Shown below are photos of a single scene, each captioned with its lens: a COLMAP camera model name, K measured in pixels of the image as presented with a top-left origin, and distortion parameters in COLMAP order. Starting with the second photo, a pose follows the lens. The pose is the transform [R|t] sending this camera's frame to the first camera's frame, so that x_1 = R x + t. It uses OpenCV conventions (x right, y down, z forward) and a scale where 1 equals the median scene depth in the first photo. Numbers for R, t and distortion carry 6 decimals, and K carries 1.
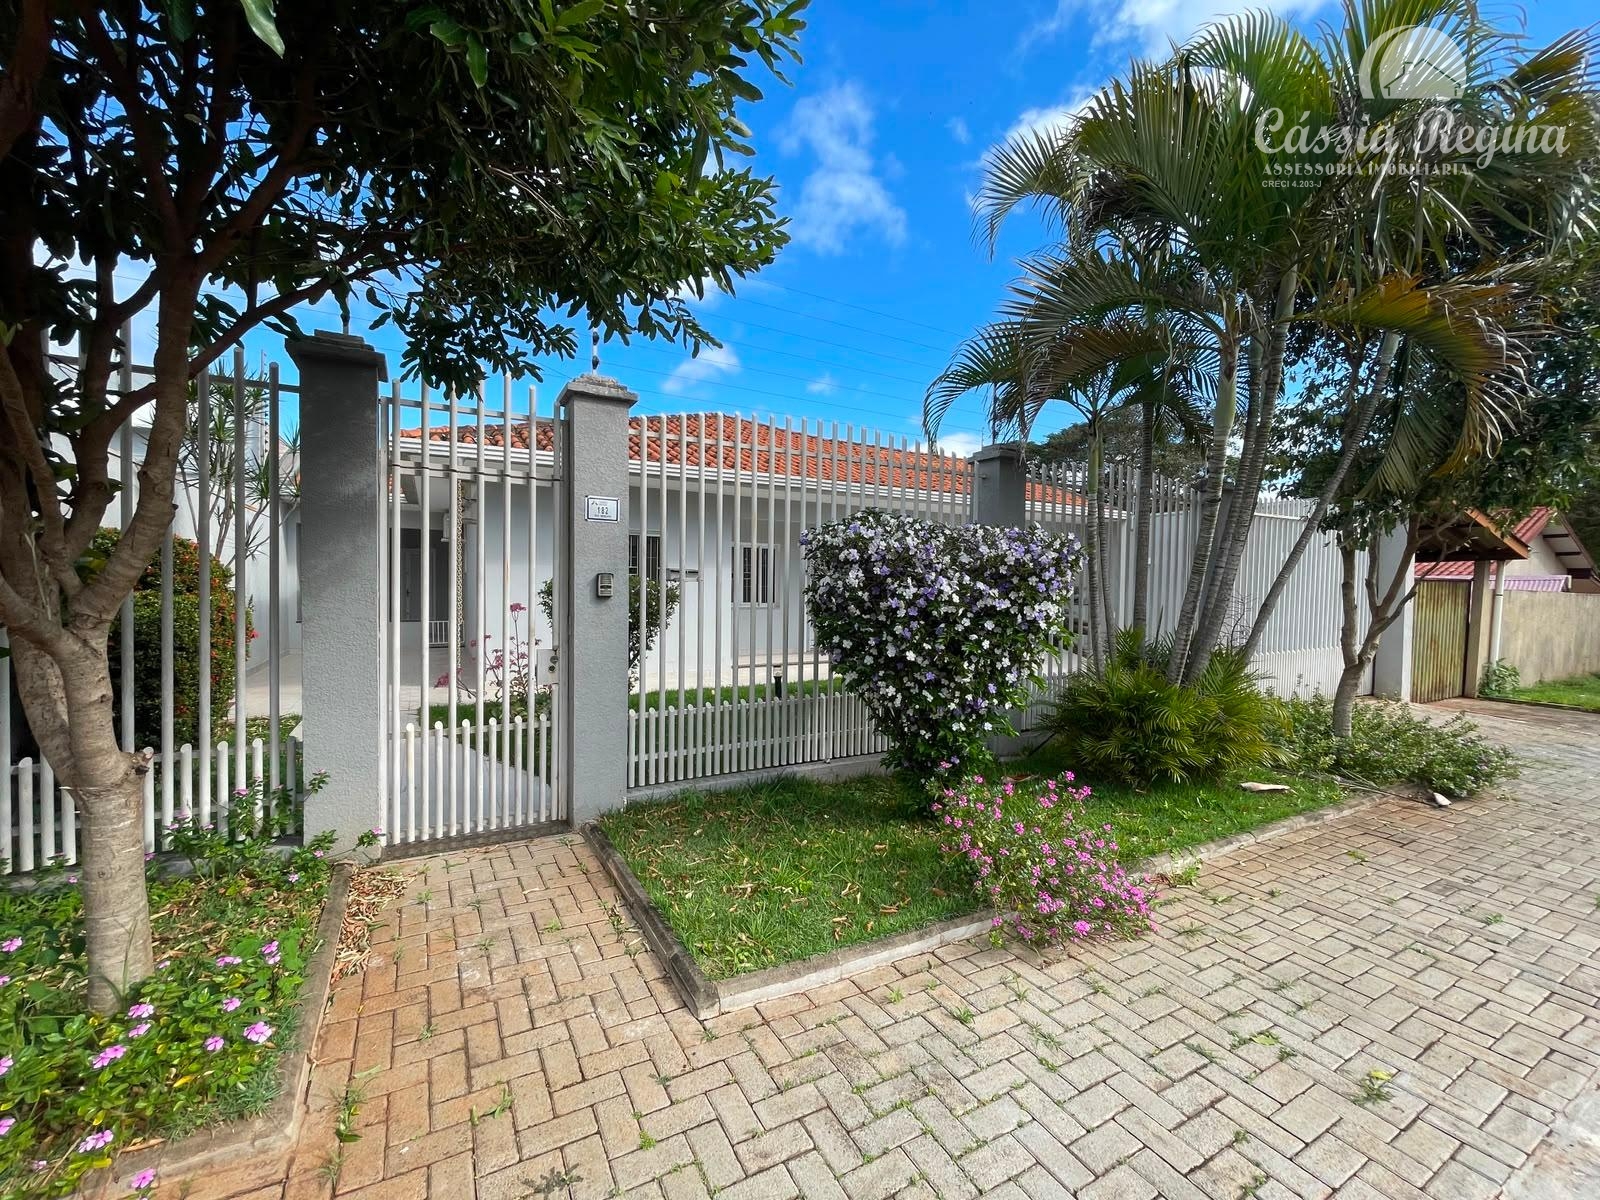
lens RADIAL K [[641.4, 0, 804.3], [0, 641.4, 605.8], [0, 0, 1]] dist [0.000736, 0.000026]
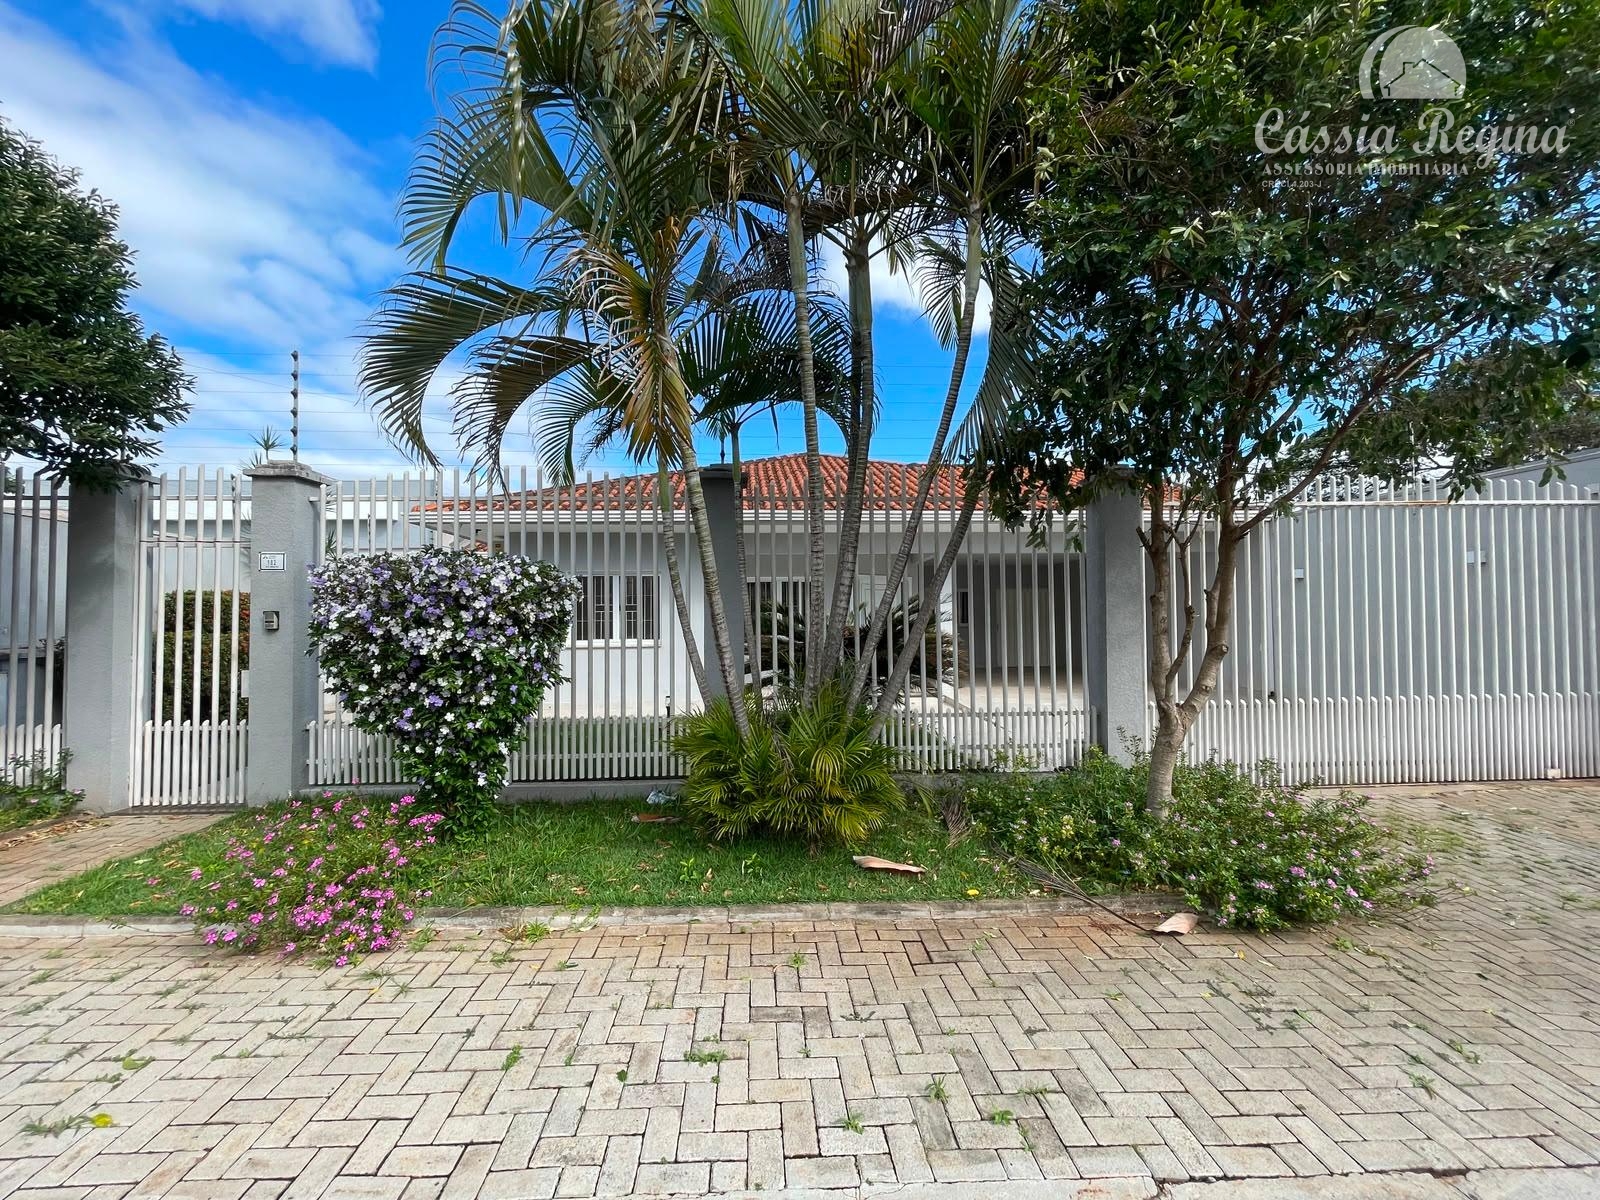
lens RADIAL K [[657.4, 0, 800.0], [0, 657.4, 600.0], [0, 0, 1]] dist [0.001405, 0.000606]
pose [[0.901212, -0.027420, -0.432511, 1.552198], [0.005804, 0.998671, -0.051220, 0.006912], [0.433340, 0.043649, 0.900173, 0.358801]]
